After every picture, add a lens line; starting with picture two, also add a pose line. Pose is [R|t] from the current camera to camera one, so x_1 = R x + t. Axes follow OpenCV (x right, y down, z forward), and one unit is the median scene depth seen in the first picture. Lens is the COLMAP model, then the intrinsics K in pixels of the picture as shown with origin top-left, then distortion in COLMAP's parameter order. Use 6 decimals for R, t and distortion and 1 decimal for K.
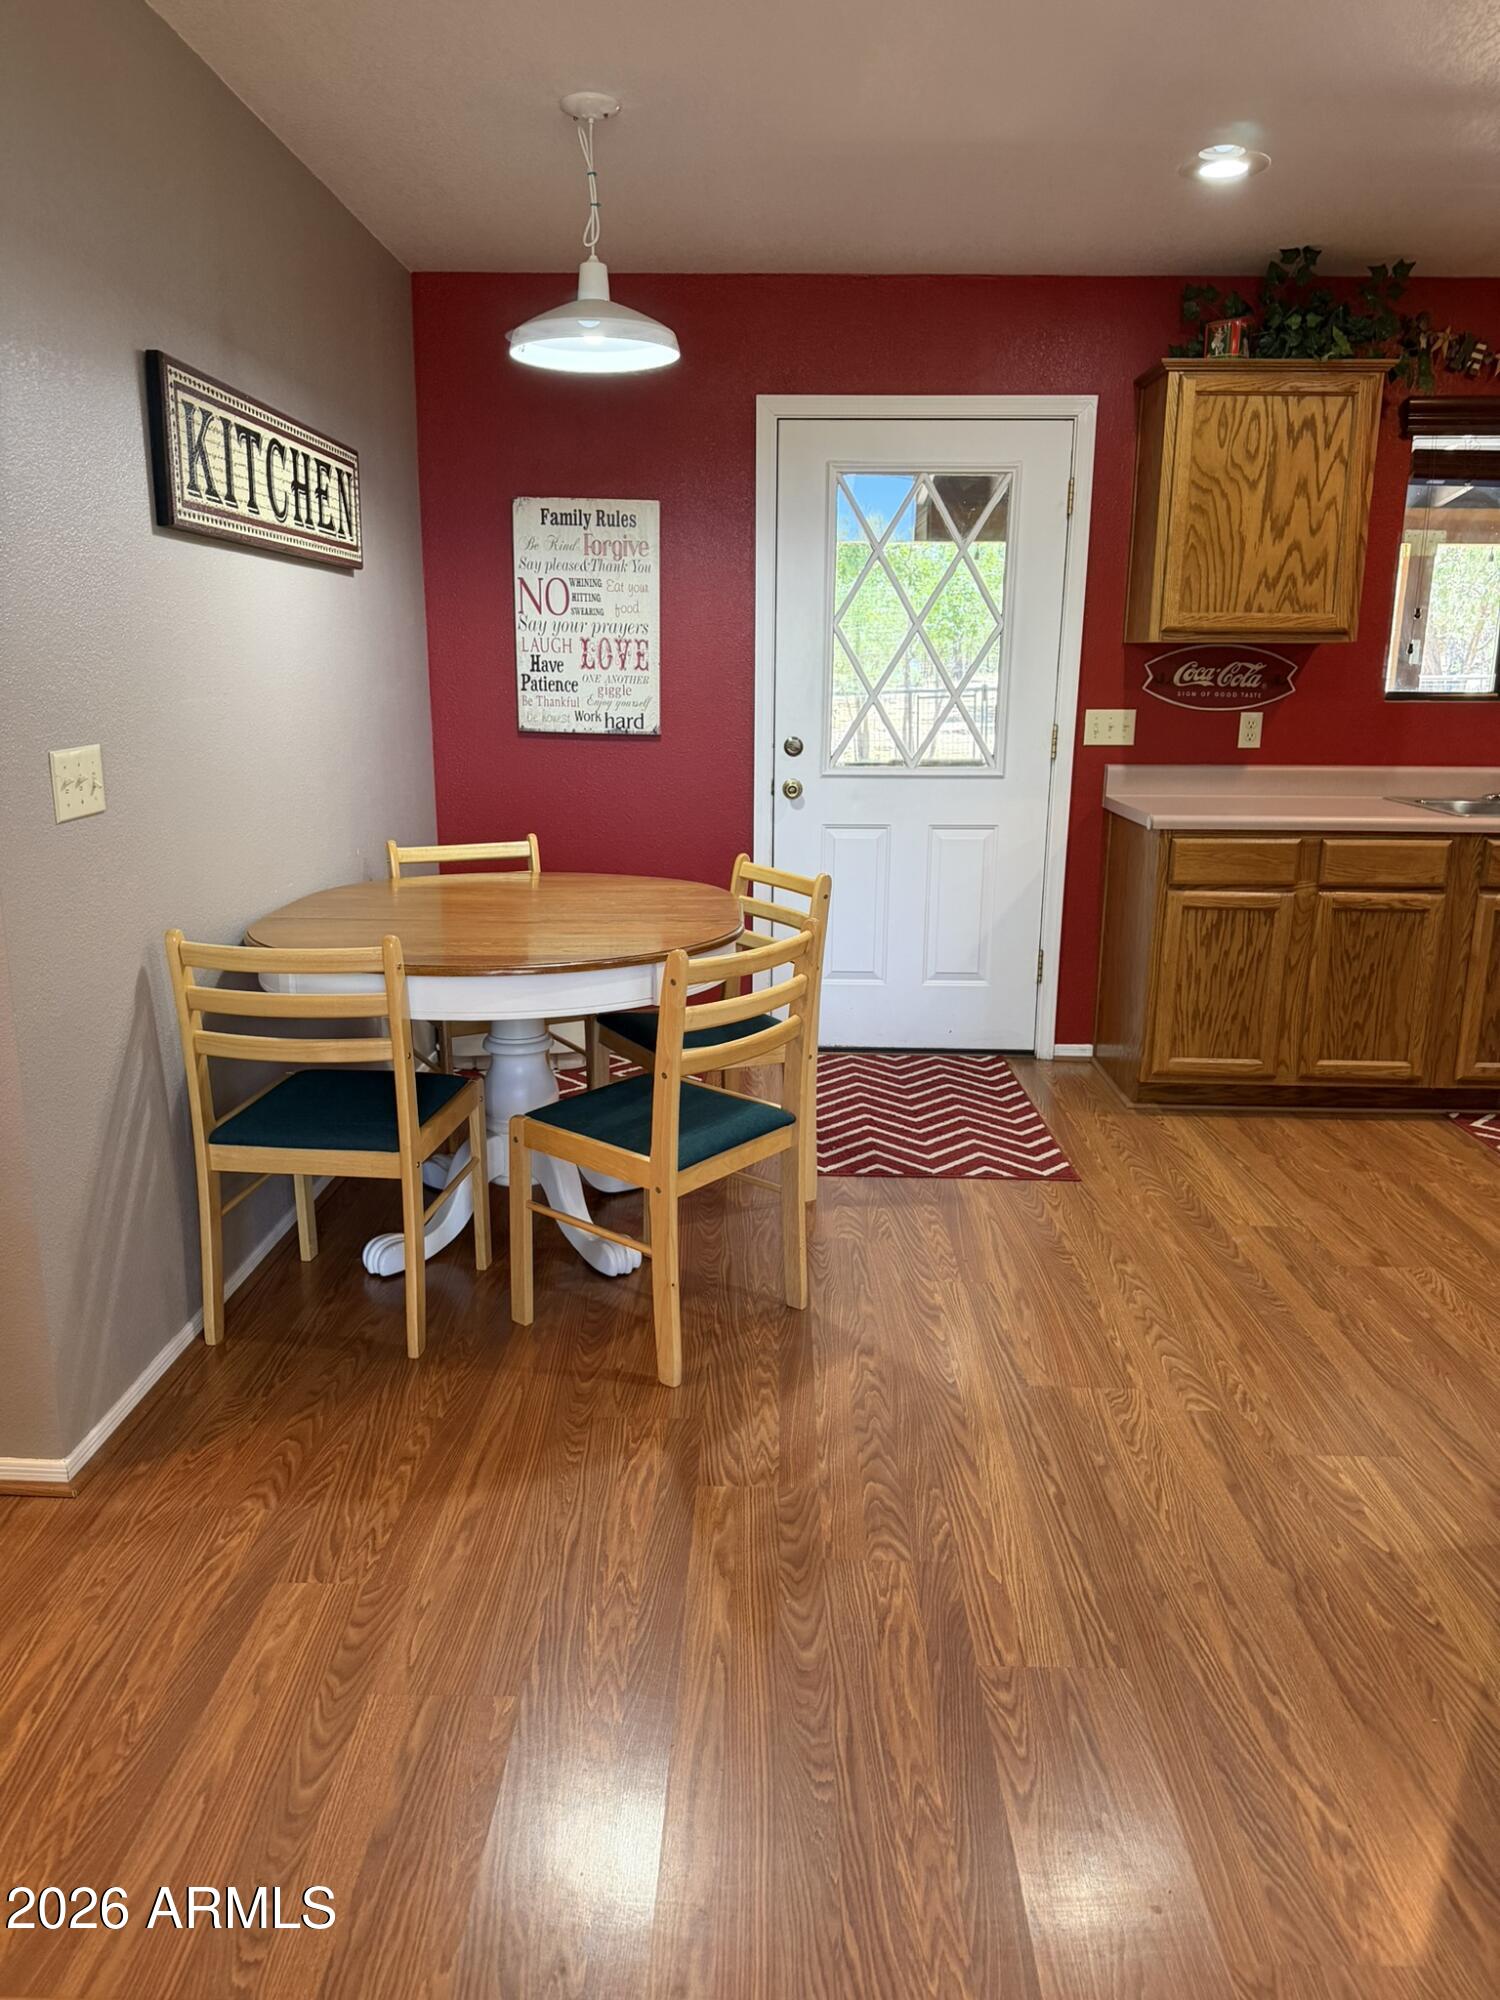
lens RADIAL K [[1424.3, 0, 742.7], [0, 1424.3, 1007.0], [0, 0, 1]] dist [0.098780, -0.080016]
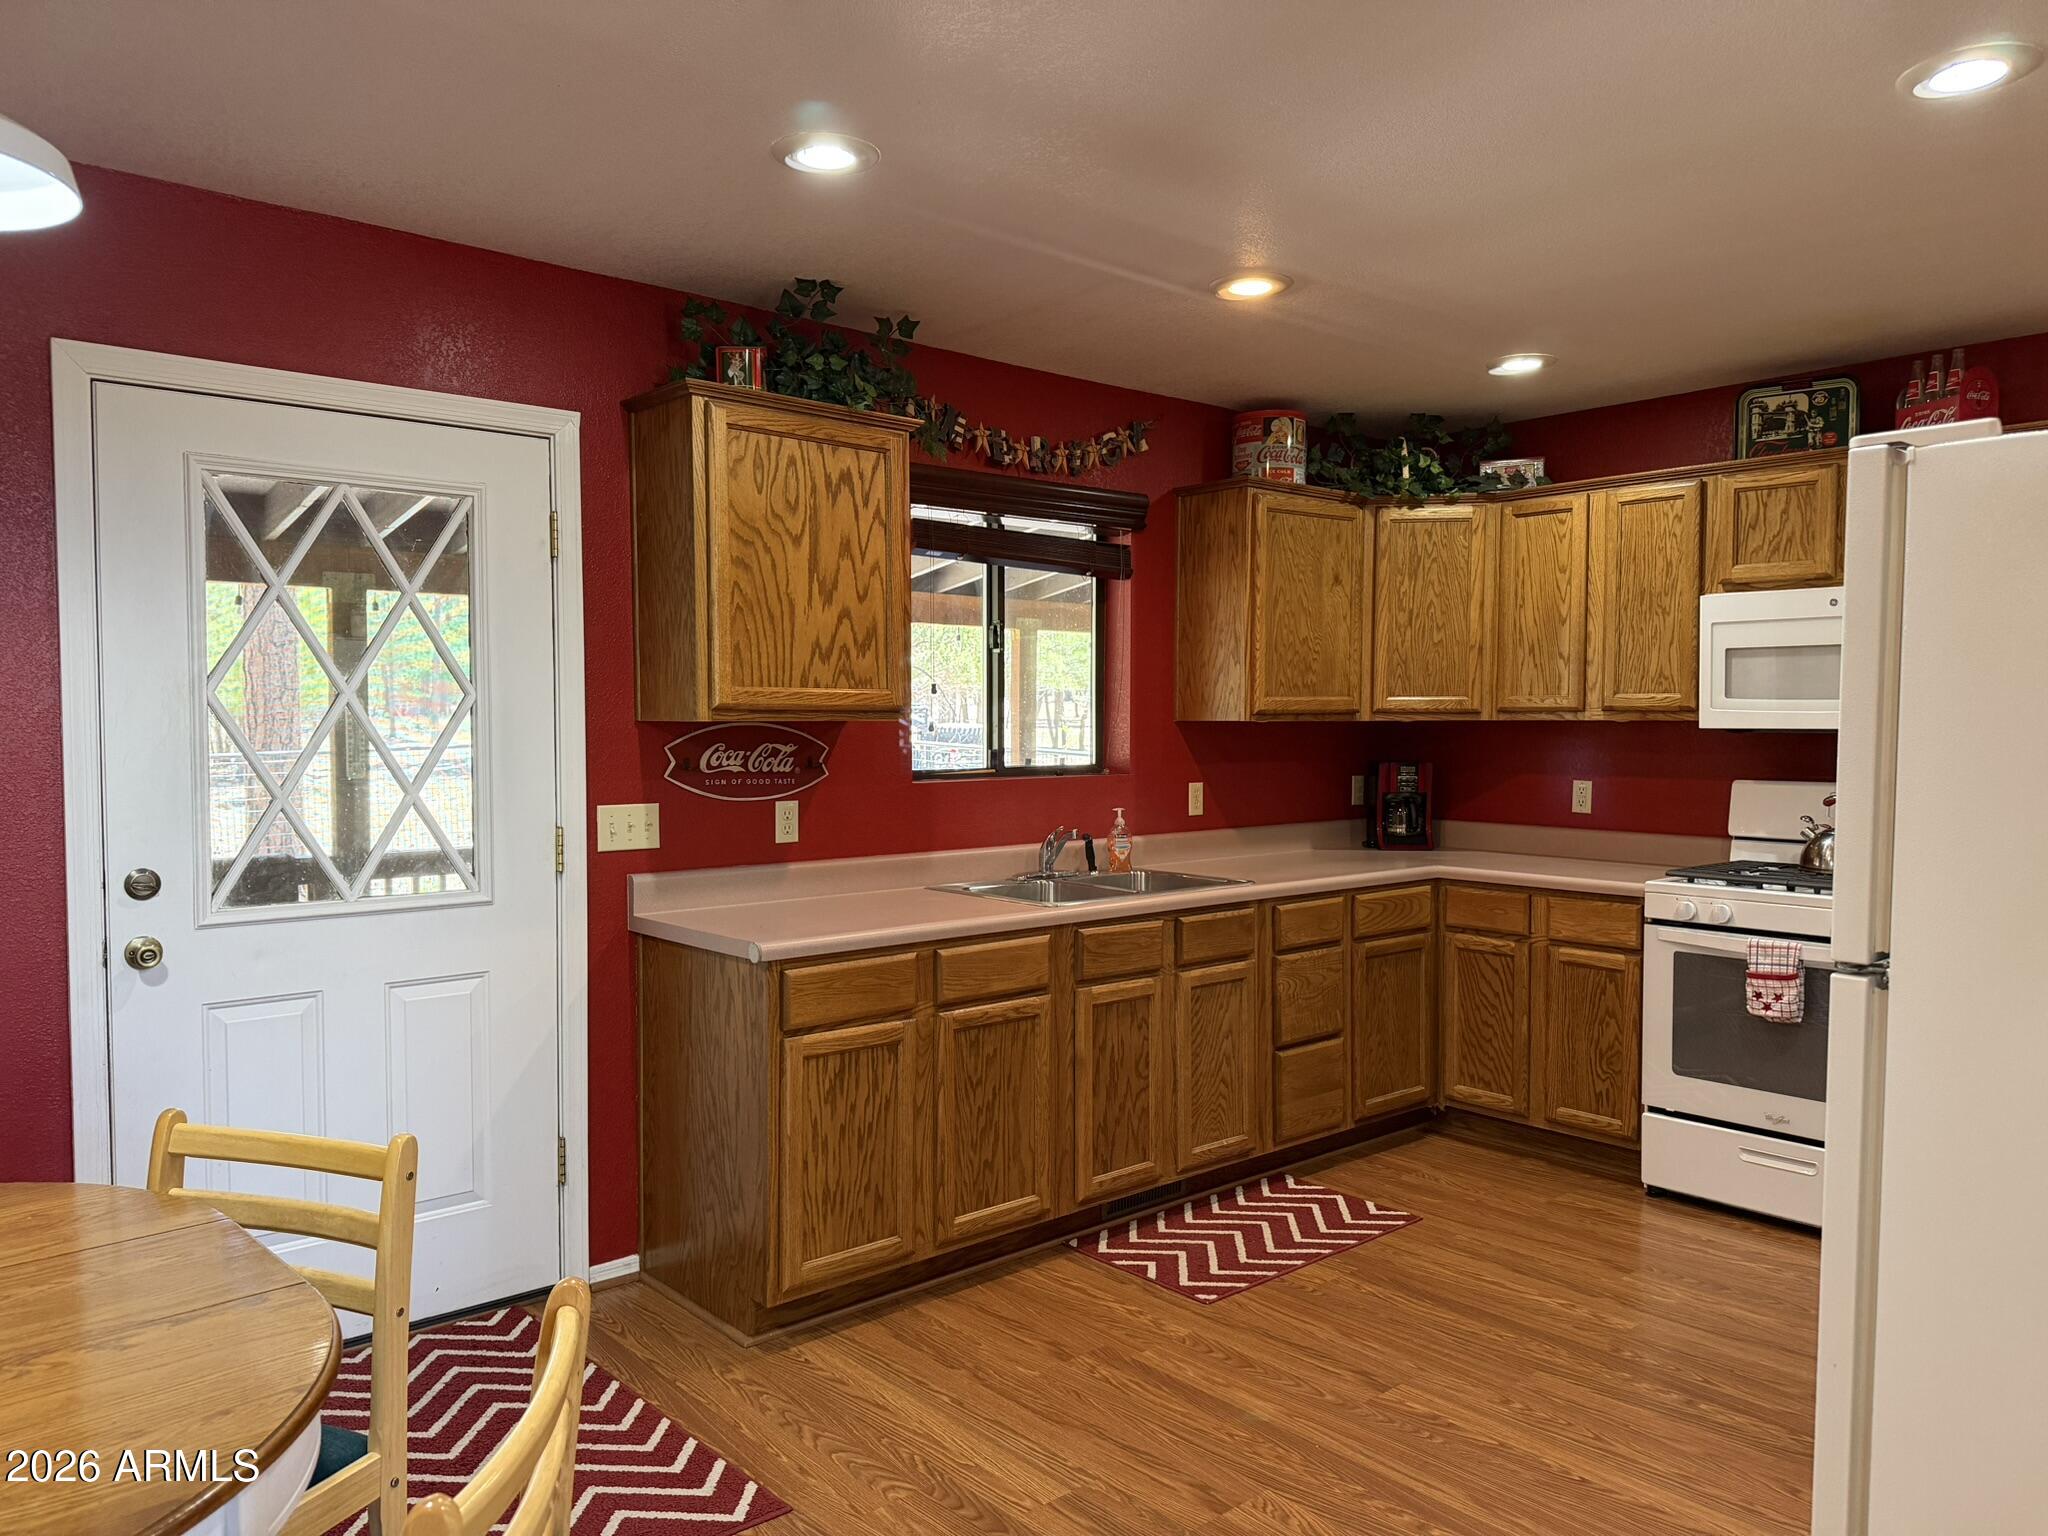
lens RADIAL K [[1458.5, 0, 1006.7], [0, 1458.5, 784.6], [0, 0, 1]] dist [0.098780, -0.080016]
pose [[0.746527, -0.046884, 0.663702, -0.120469], [0.170541, 0.977673, -0.122761, -0.096472], [-0.643128, 0.204833, 0.737855, 0.324572]]
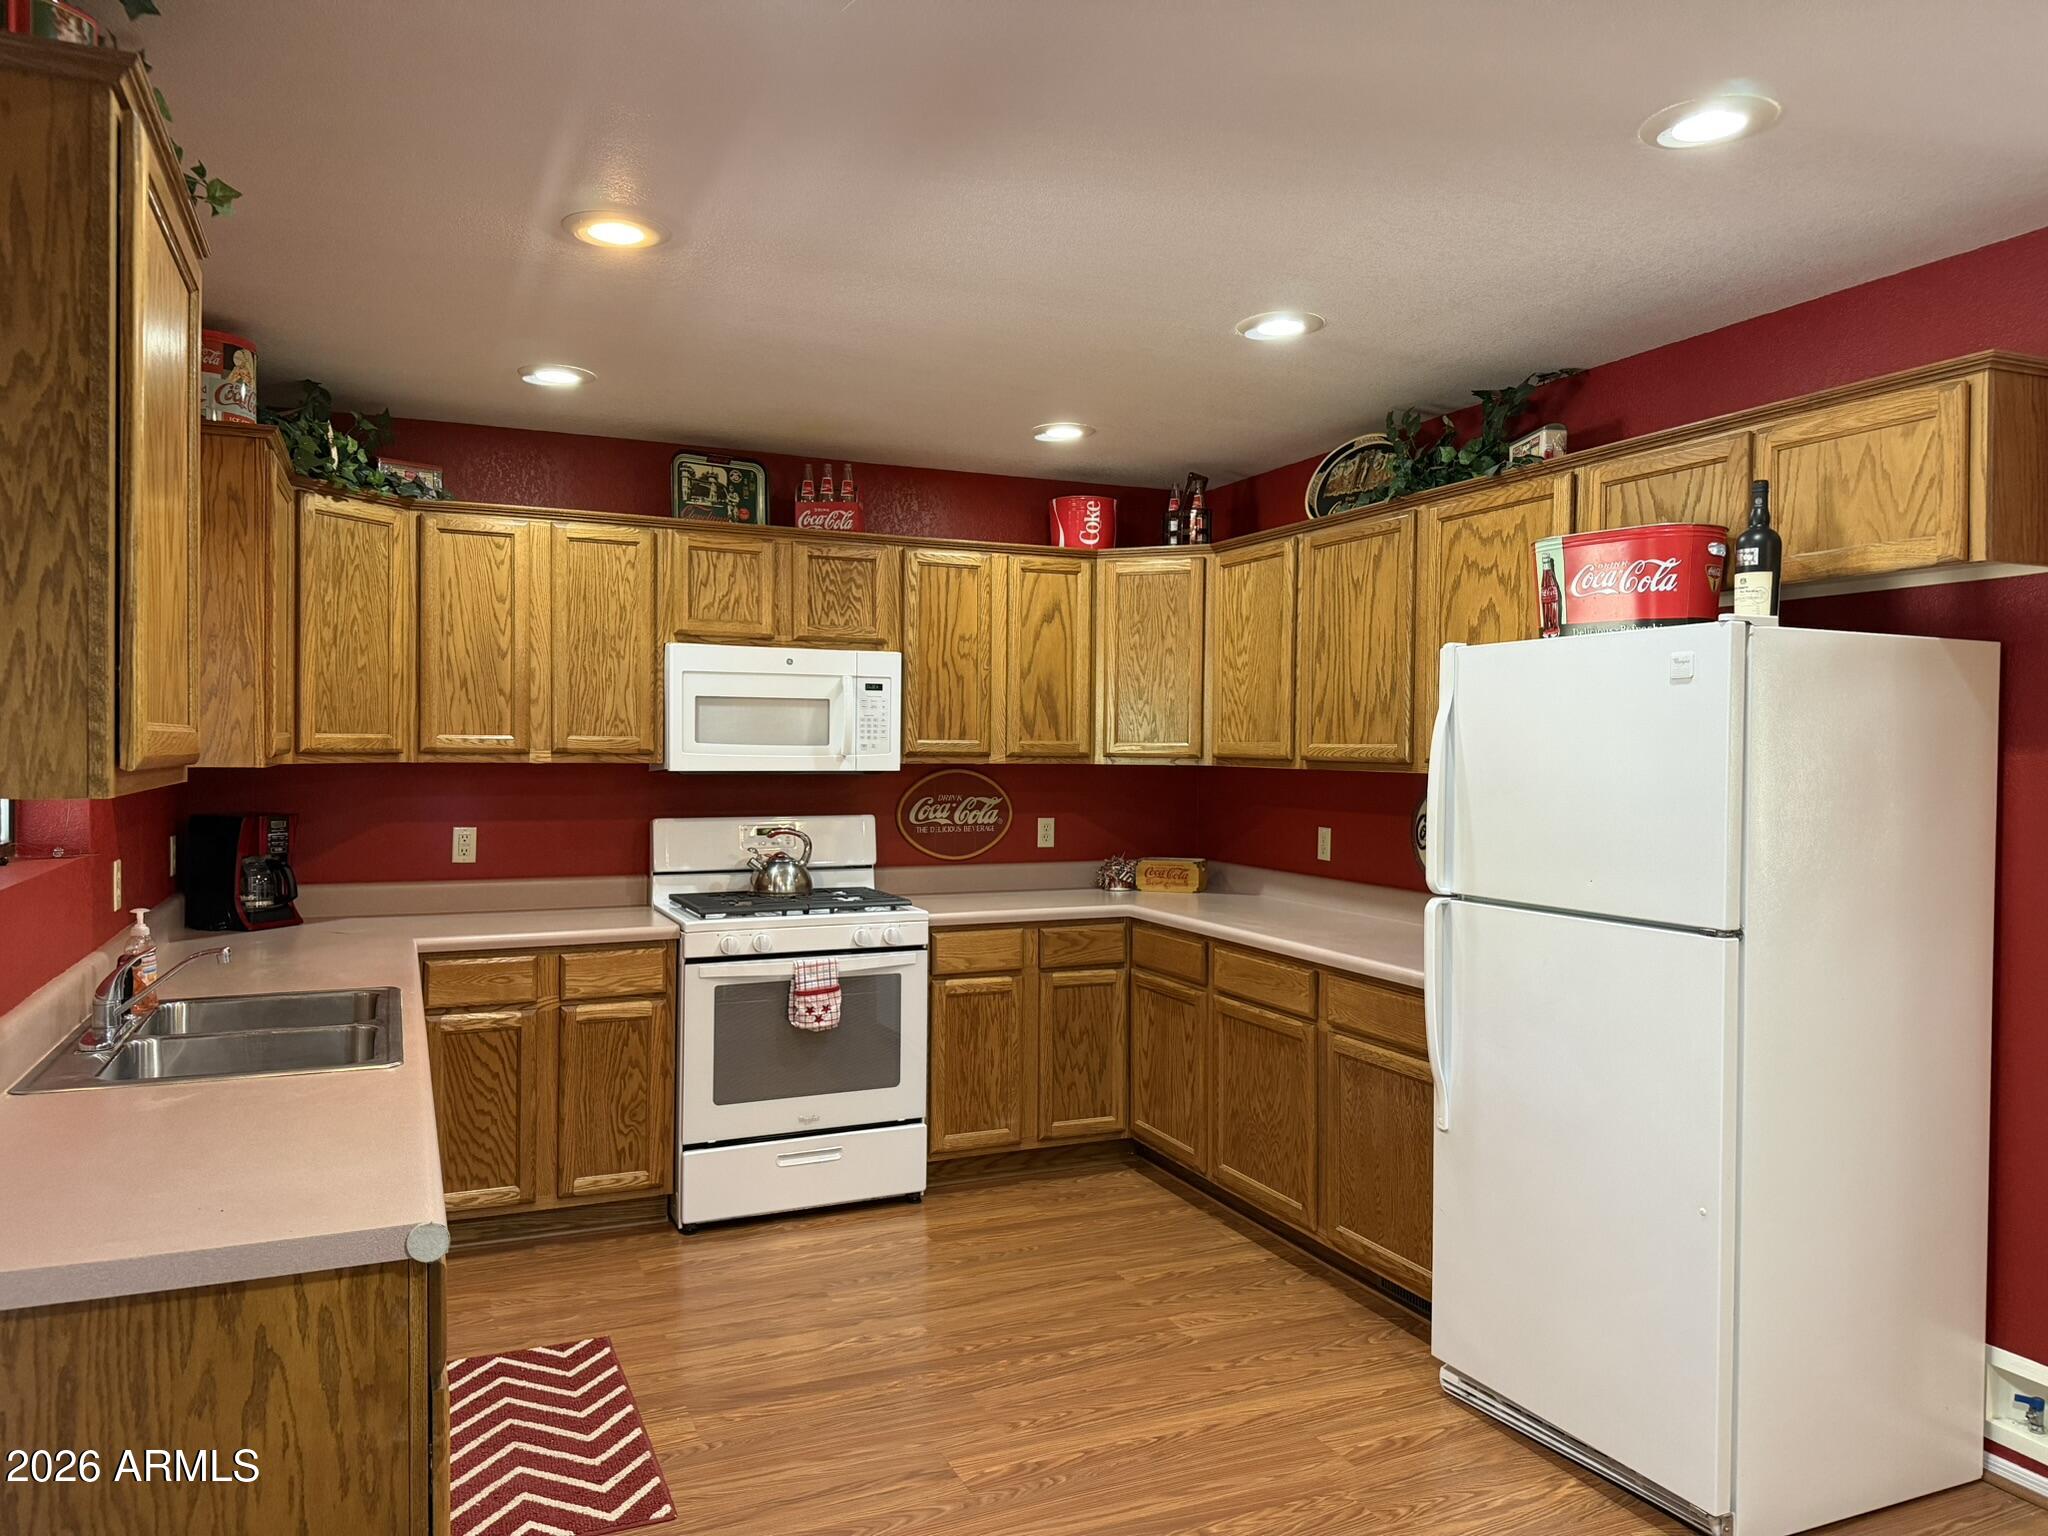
lens RADIAL K [[1458.5, 0, 1008.6], [0, 1458.5, 784.5], [0, 0, 1]] dist [0.098780, -0.080016]
pose [[-0.398658, -0.032405, 0.916527, -0.139102], [0.212389, 0.968944, 0.126640, -0.249573], [-0.892168, 0.245146, -0.379395, 0.945940]]
